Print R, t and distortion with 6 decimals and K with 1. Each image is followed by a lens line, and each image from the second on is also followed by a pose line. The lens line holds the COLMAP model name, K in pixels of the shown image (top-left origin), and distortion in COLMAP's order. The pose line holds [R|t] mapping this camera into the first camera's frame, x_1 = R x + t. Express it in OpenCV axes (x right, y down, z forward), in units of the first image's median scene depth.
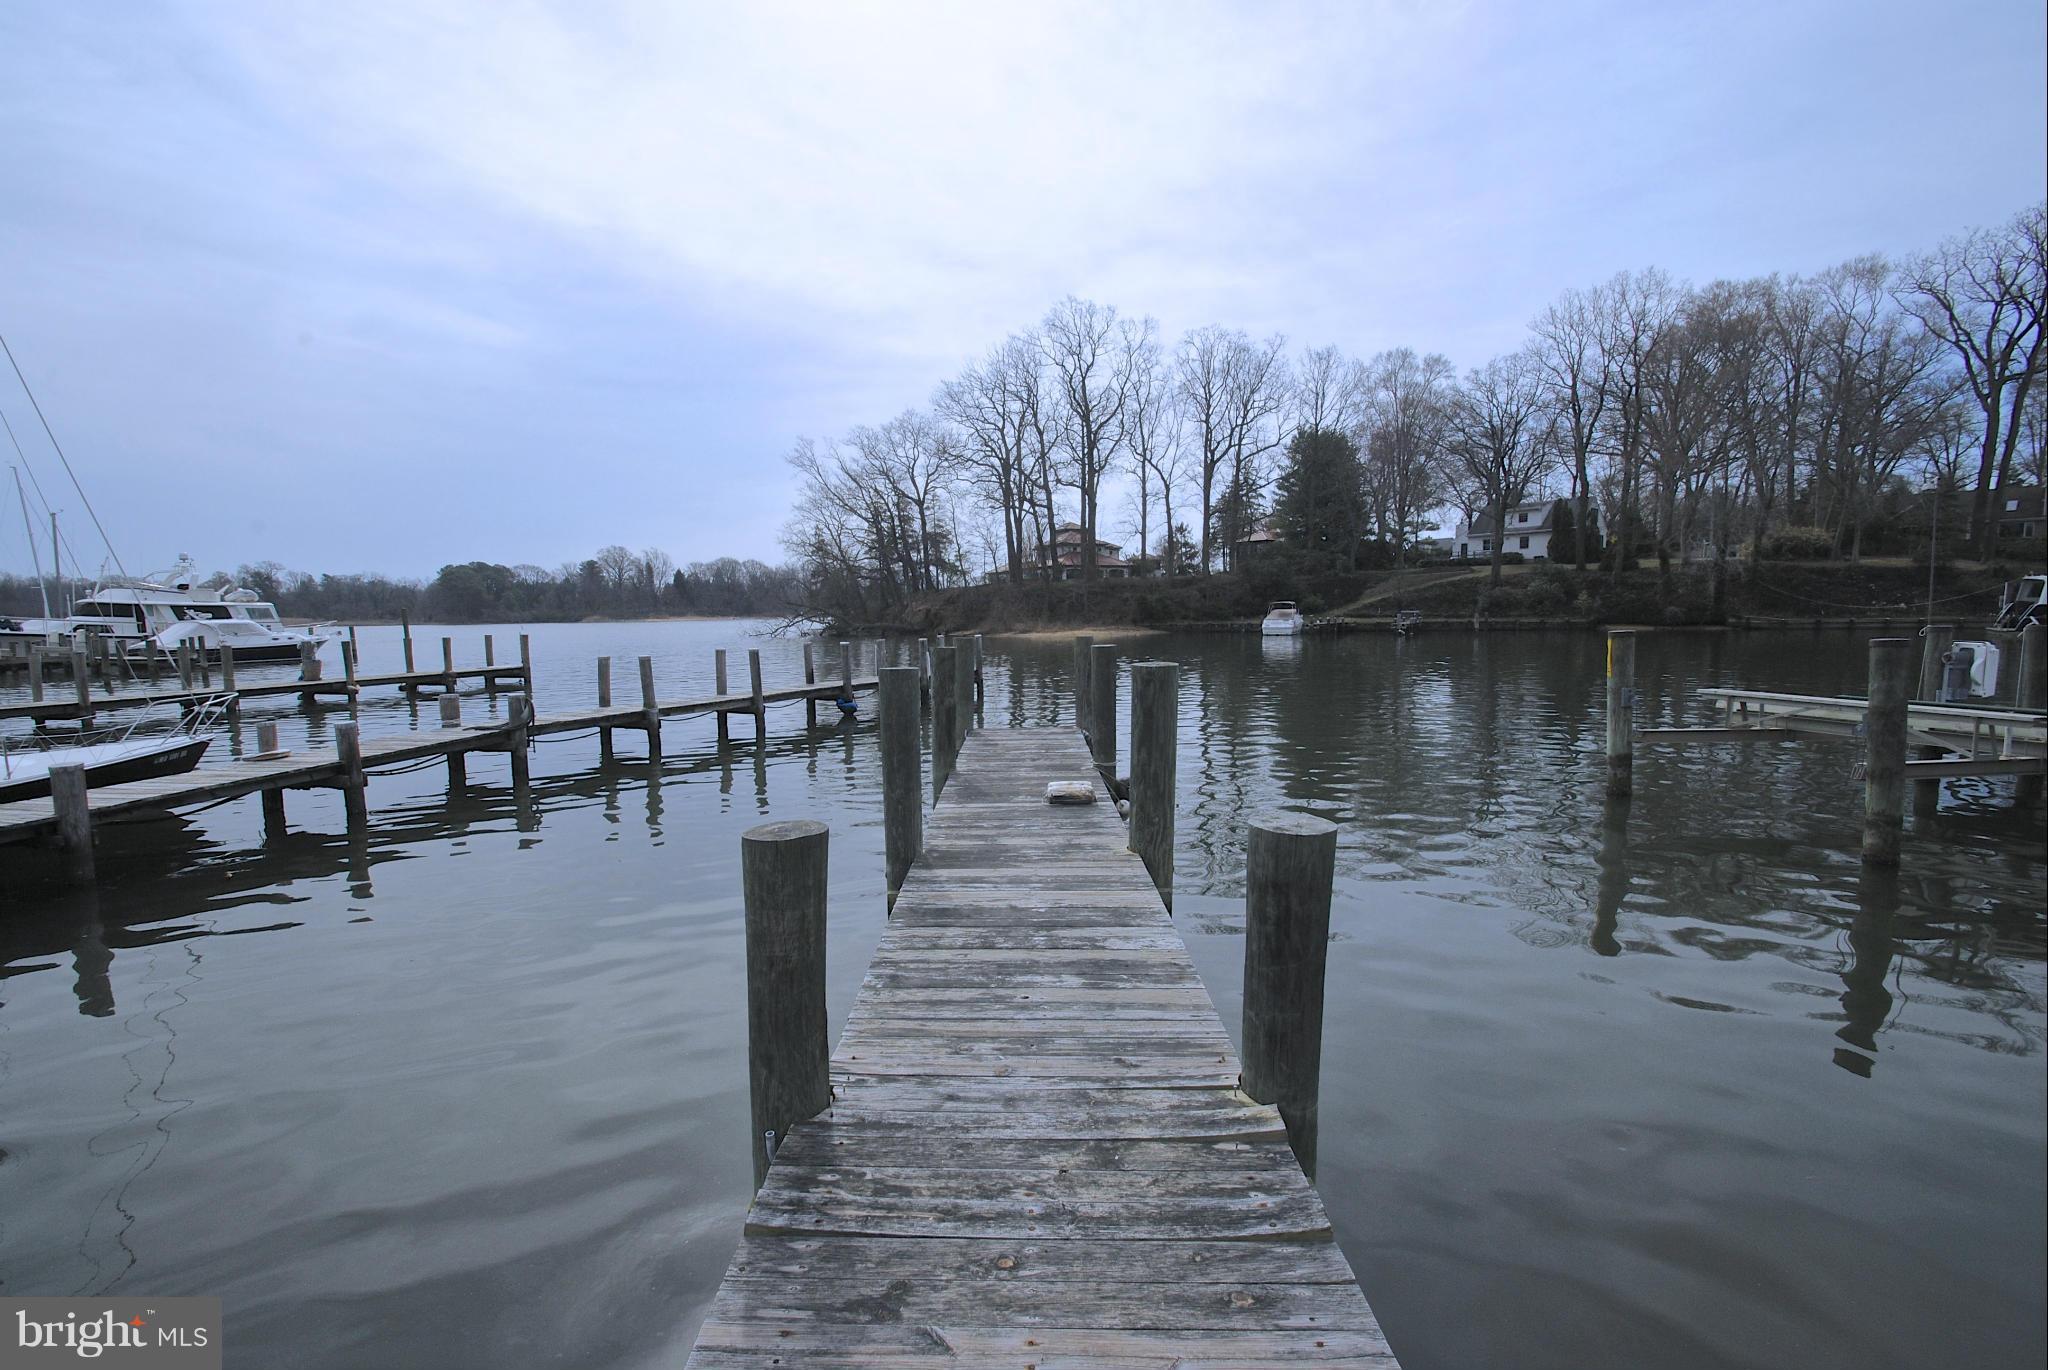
lens RADIAL K [[900.7, 0, 1014.7], [0, 900.7, 691.6], [0, 0, 1]] dist [0.012851, -0.016893]
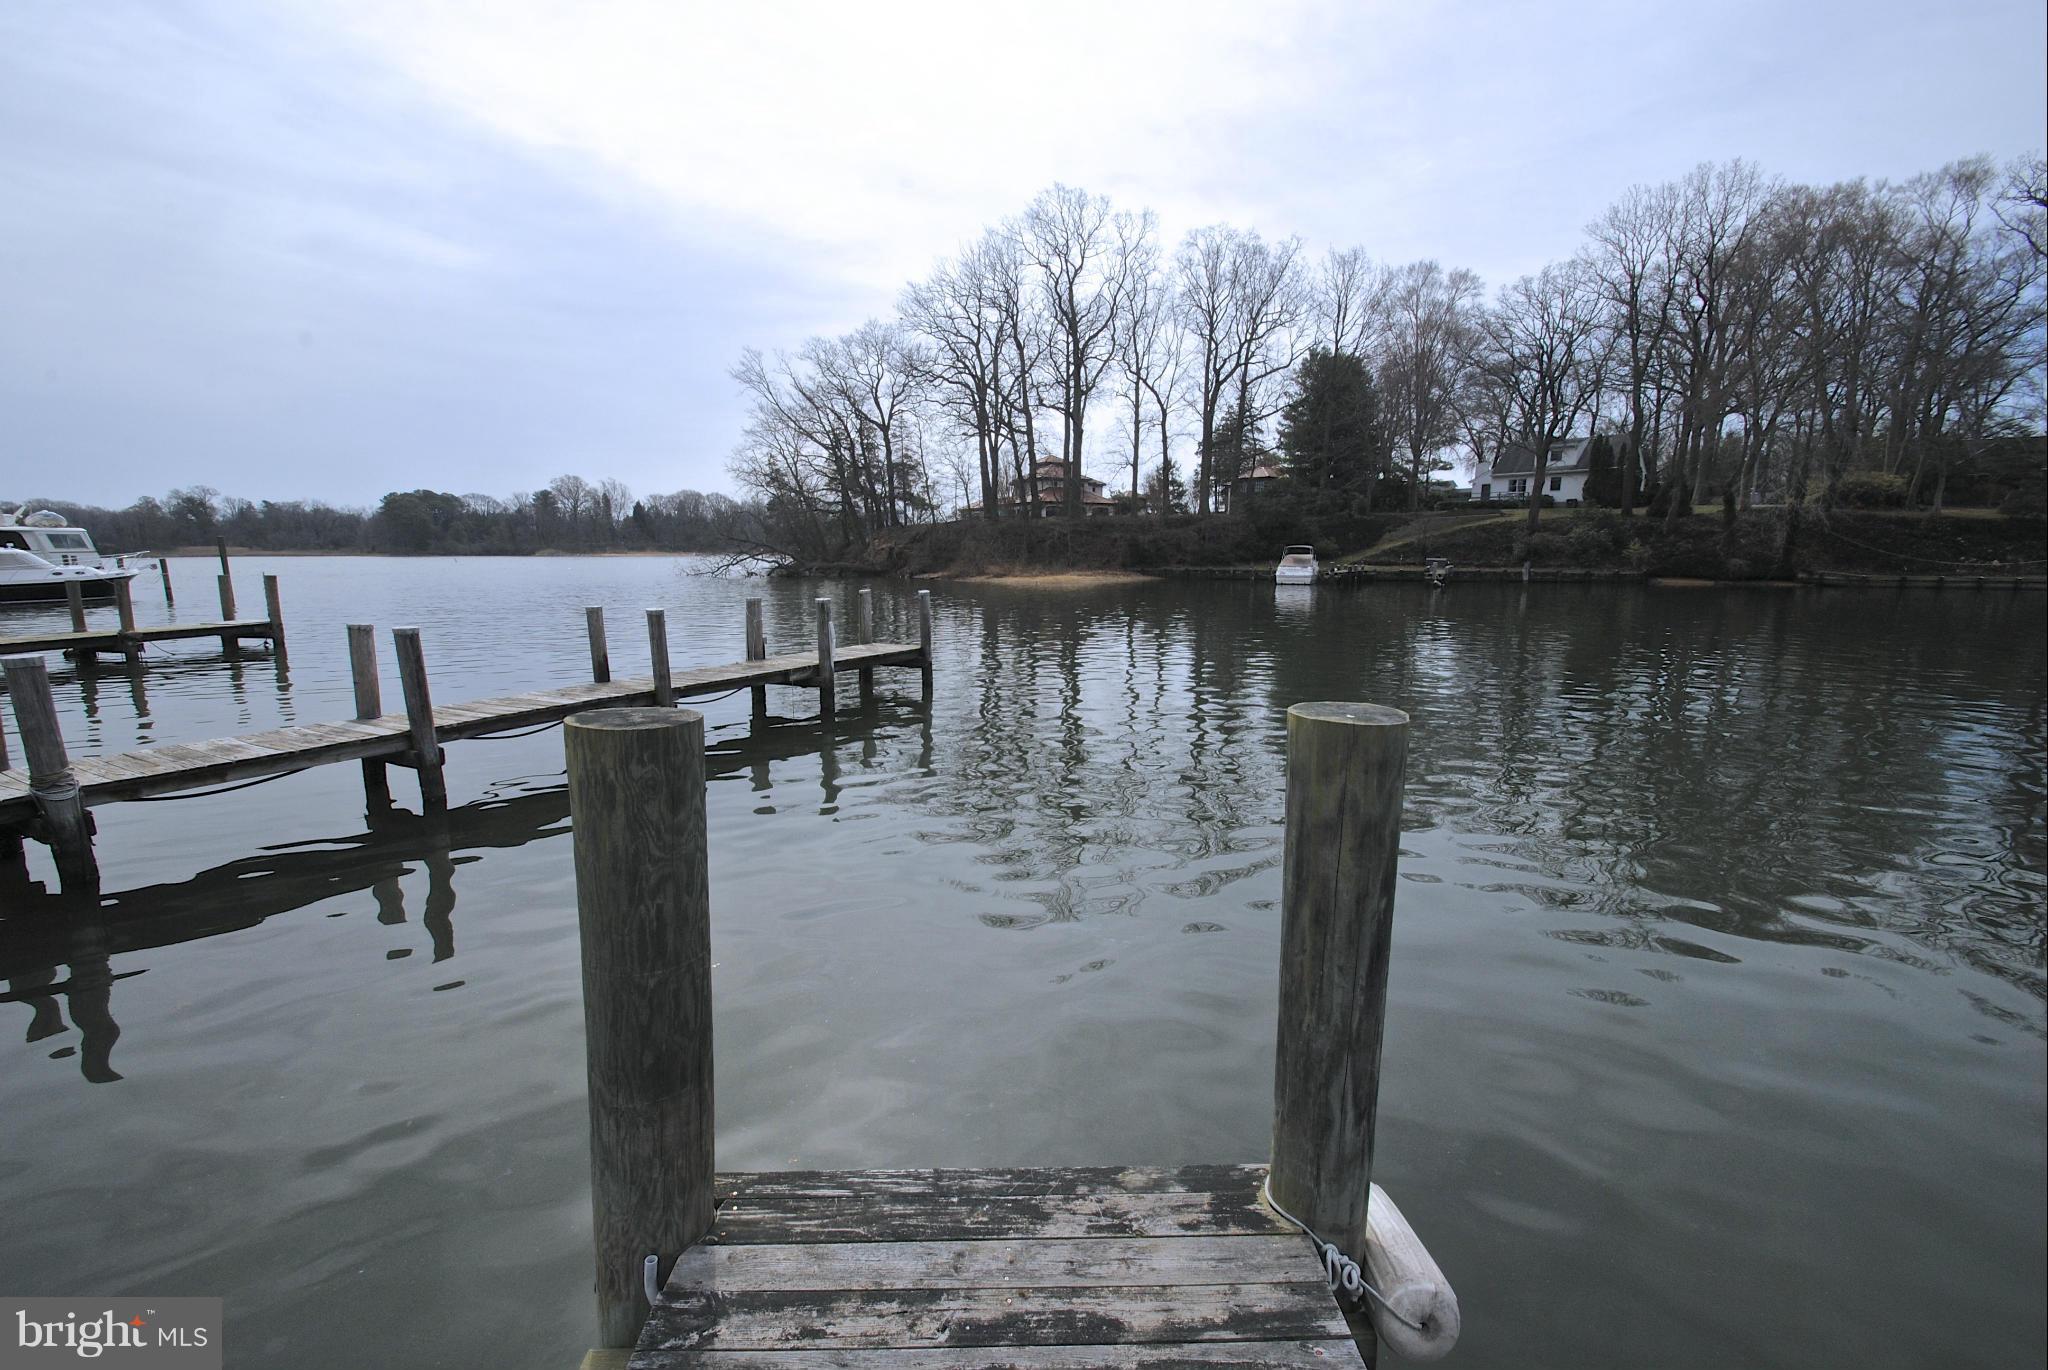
lens RADIAL K [[900.7, 0, 1015.3], [0, 900.7, 693.0], [0, 0, 1]] dist [0.012851, -0.016893]
pose [[0.999474, 0.011226, 0.030429, 0.000713], [-0.013229, 0.997704, 0.066419, -0.009971], [-0.029614, -0.066787, 0.997328, 0.106918]]
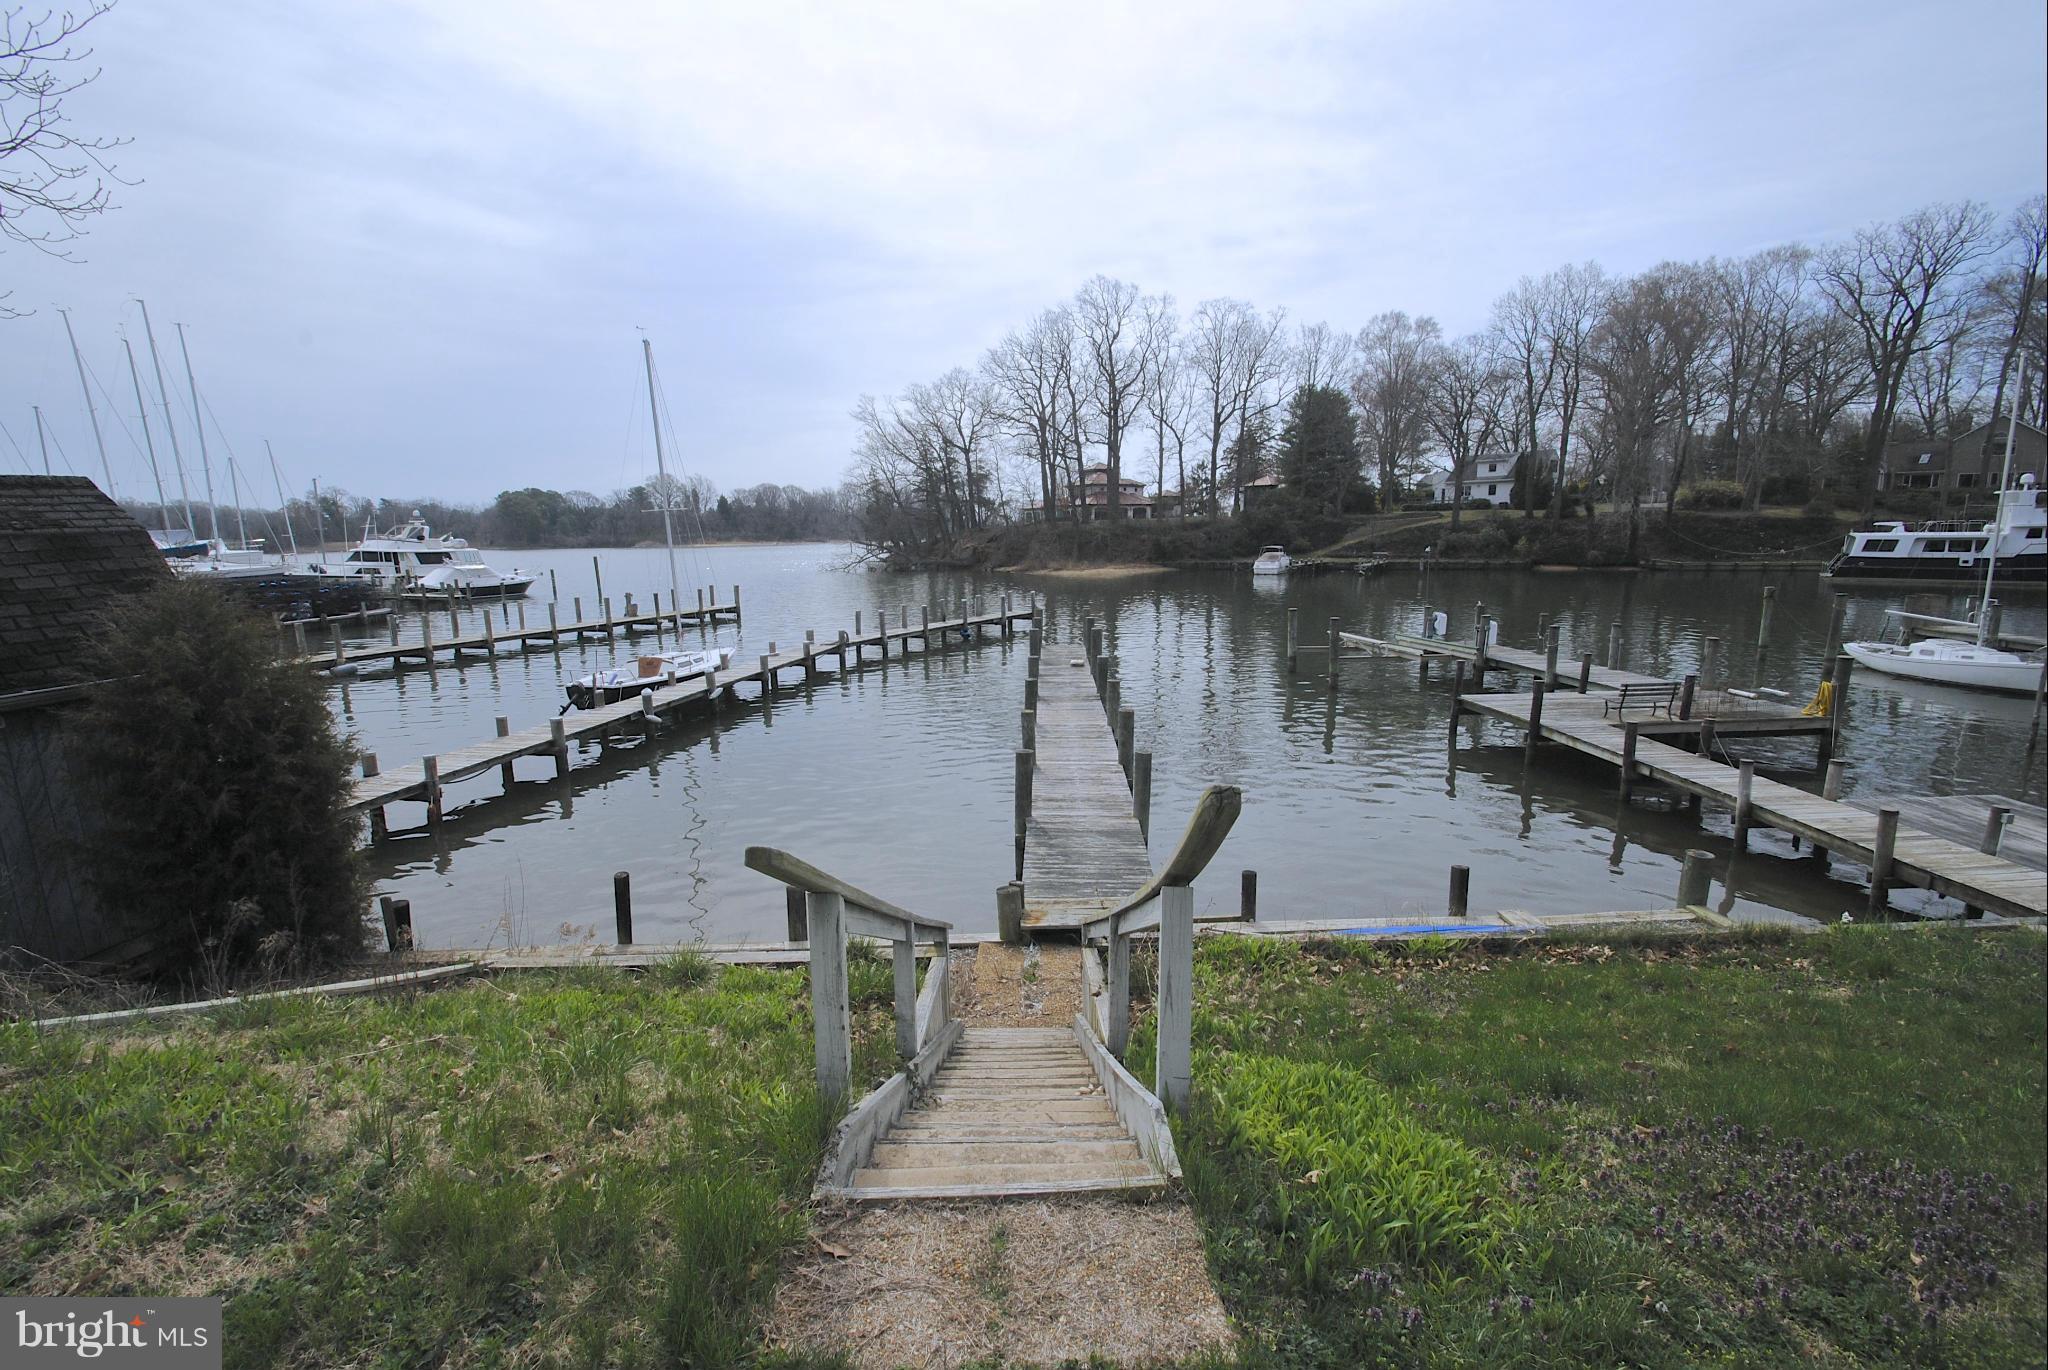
lens RADIAL K [[900.7, 0, 1010.7], [0, 900.7, 693.7], [0, 0, 1]] dist [0.012851, -0.016893]
pose [[0.999291, 0.006918, -0.037014, -0.005159], [-0.003611, 0.996056, 0.088653, -0.006290], [0.037482, -0.088457, 0.995375, -0.198233]]
